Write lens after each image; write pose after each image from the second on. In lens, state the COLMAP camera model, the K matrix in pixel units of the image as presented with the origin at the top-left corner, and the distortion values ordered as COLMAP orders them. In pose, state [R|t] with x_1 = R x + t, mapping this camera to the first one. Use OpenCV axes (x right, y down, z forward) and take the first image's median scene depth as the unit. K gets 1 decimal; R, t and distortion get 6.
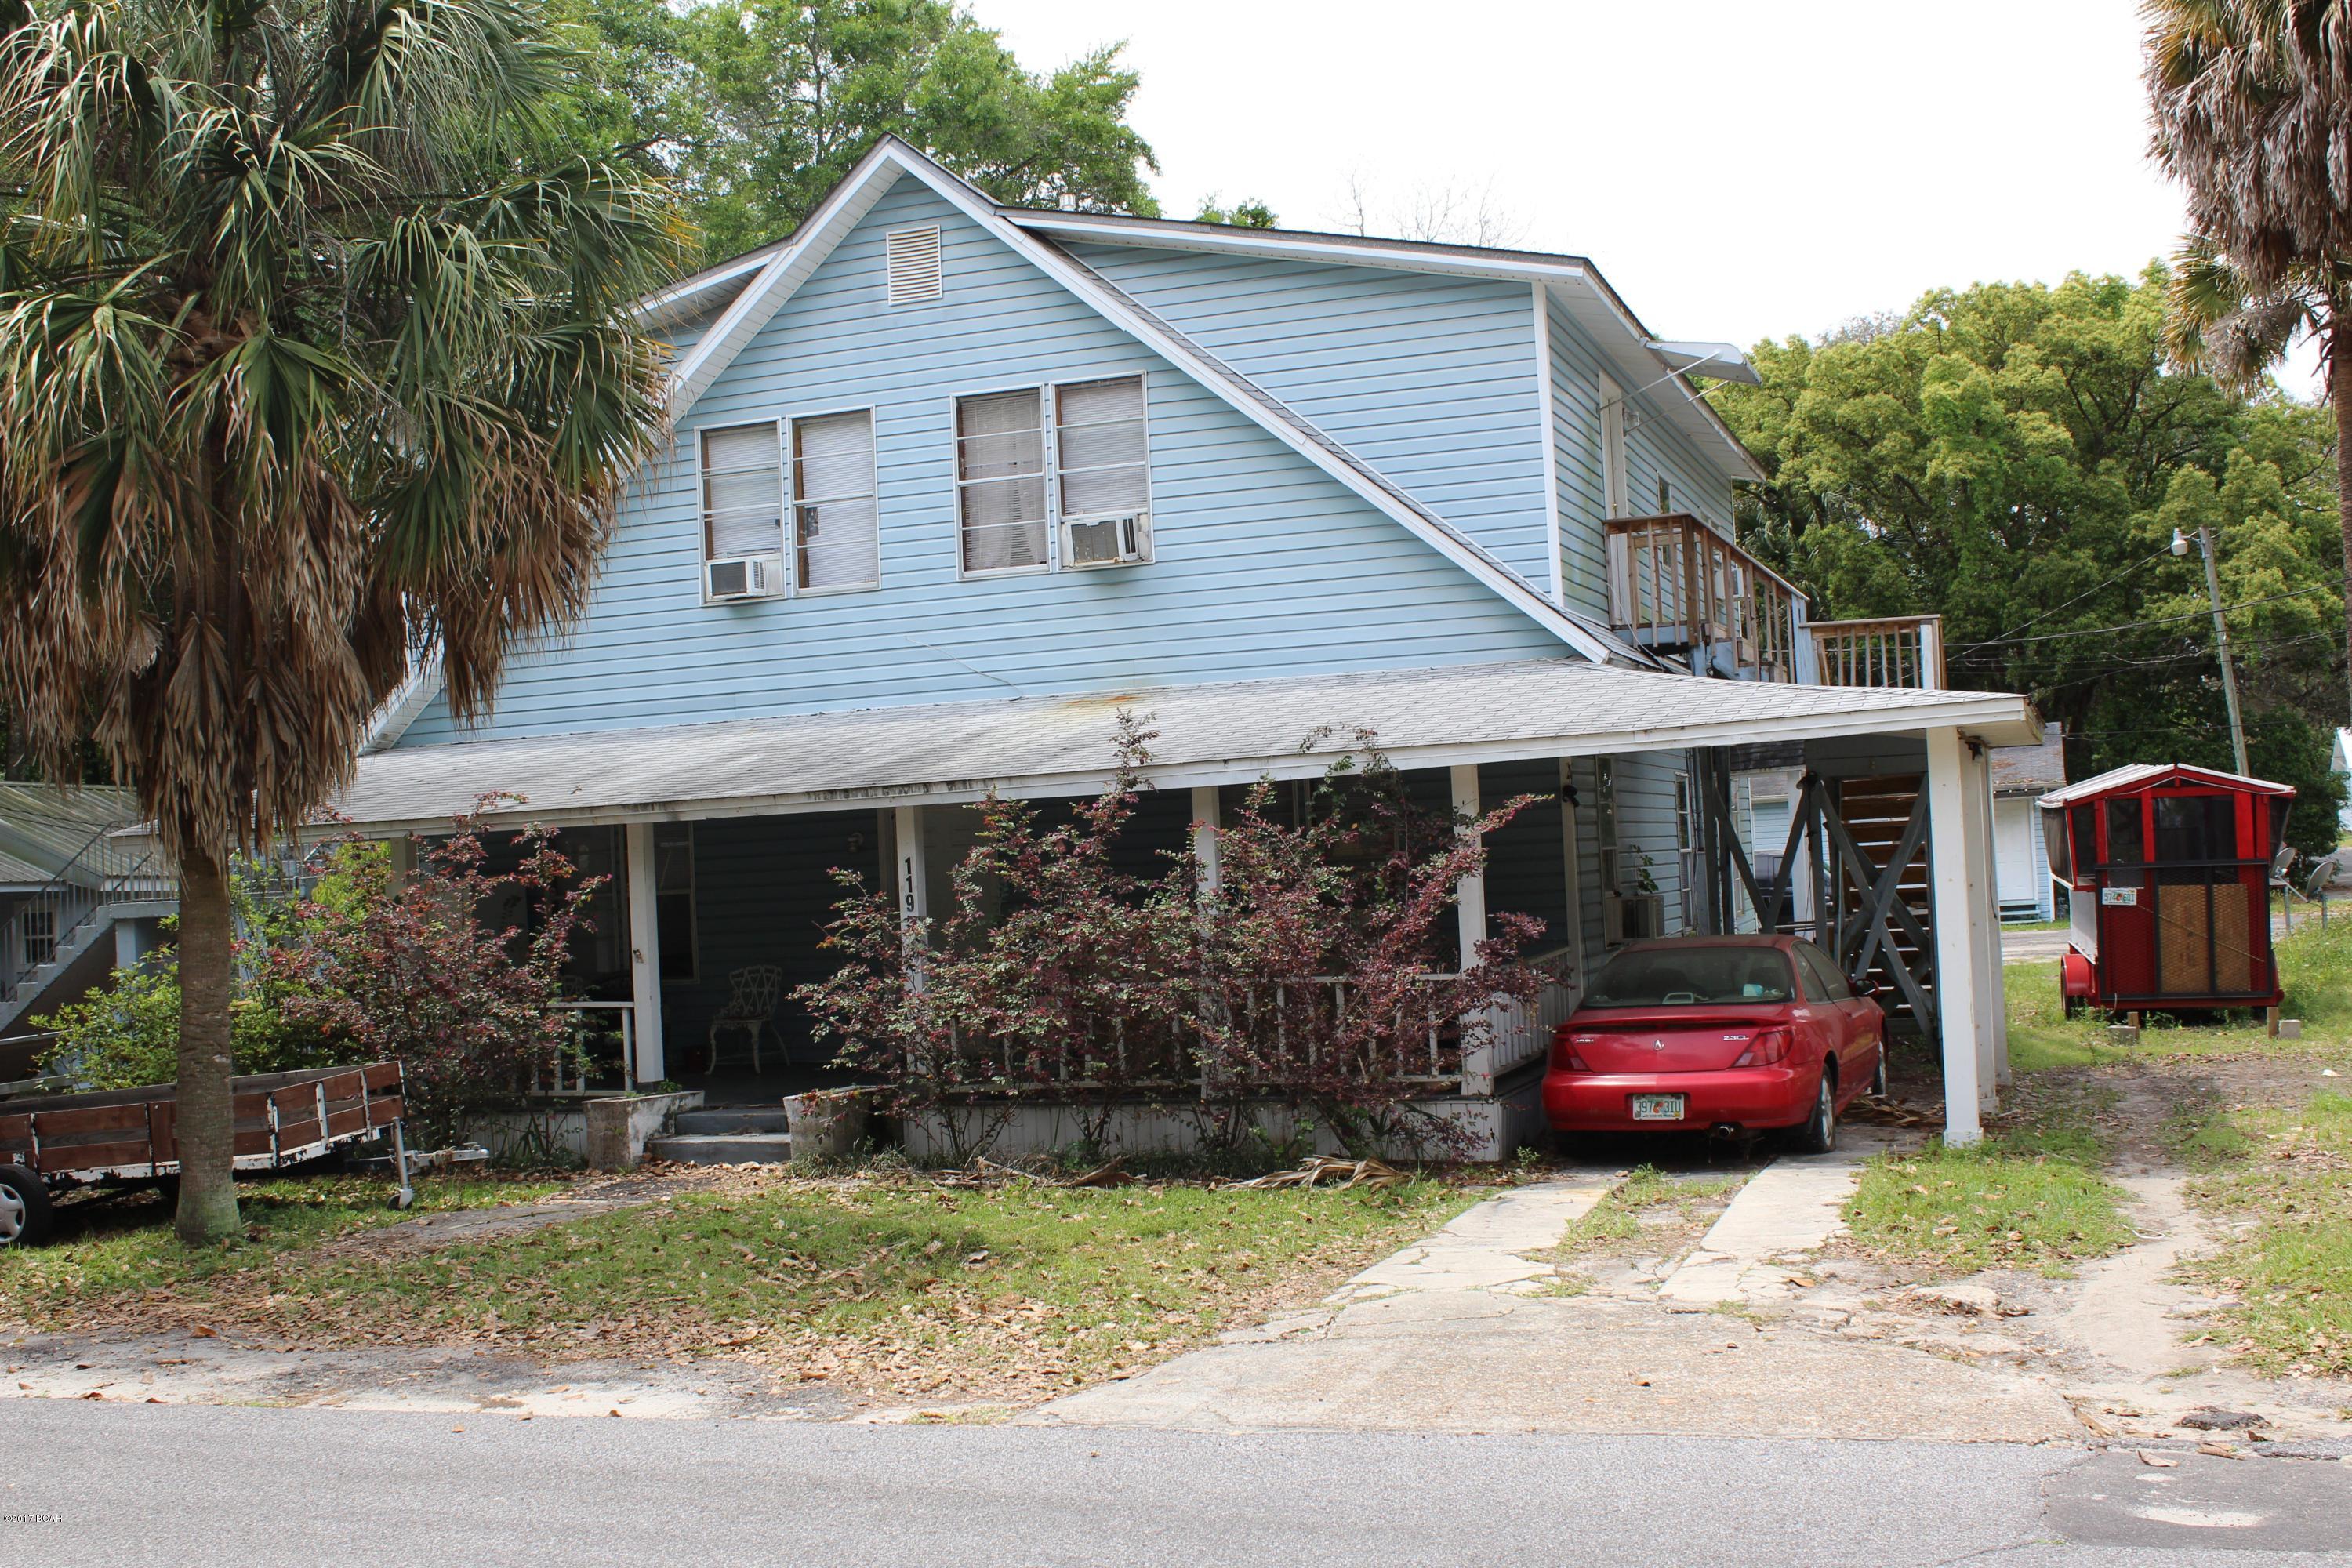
lens RADIAL K [[2455.5, 0, 1176.0], [0, 2455.5, 784.0], [0, 0, 1]] dist [-0.107377, 0.133780]
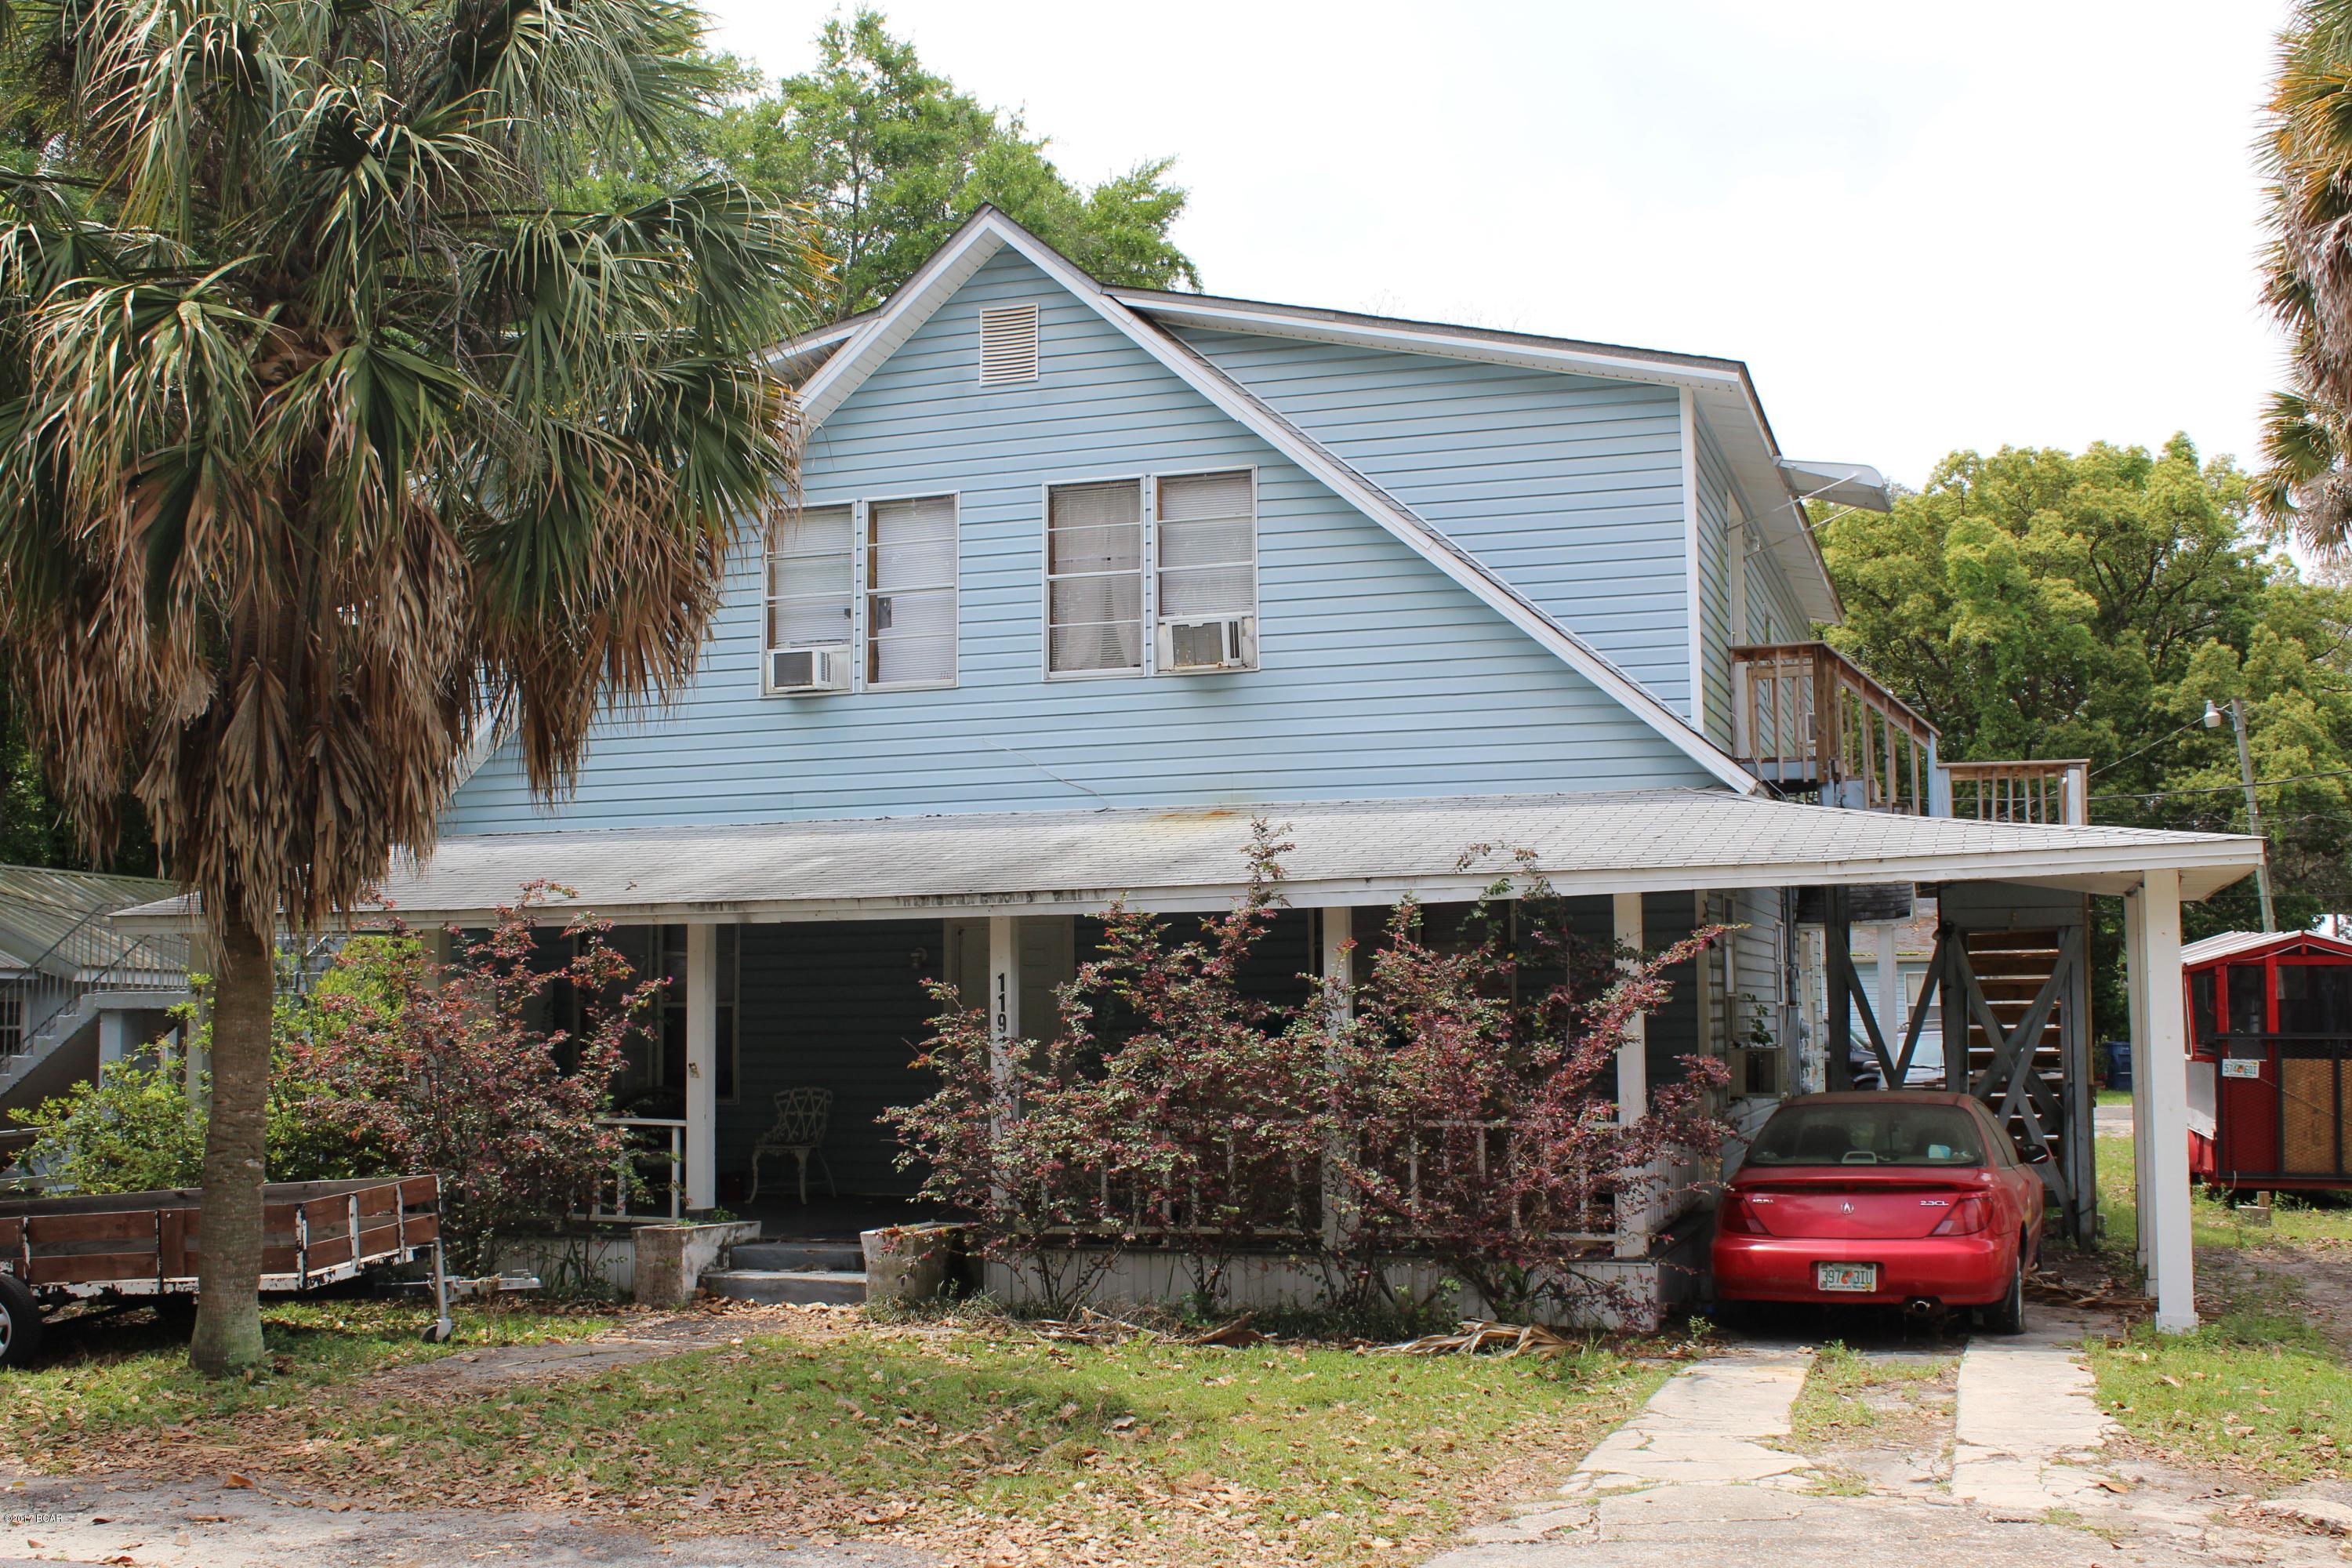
lens RADIAL K [[2455.5, 0, 1176.0], [0, 2455.5, 784.0], [0, 0, 1]] dist [-0.107377, 0.133780]
pose [[0.998964, 0.041279, 0.019173, -0.071330], [-0.040056, 0.997377, -0.060295, 0.013445], [-0.021612, 0.059464, 0.997996, 0.091215]]
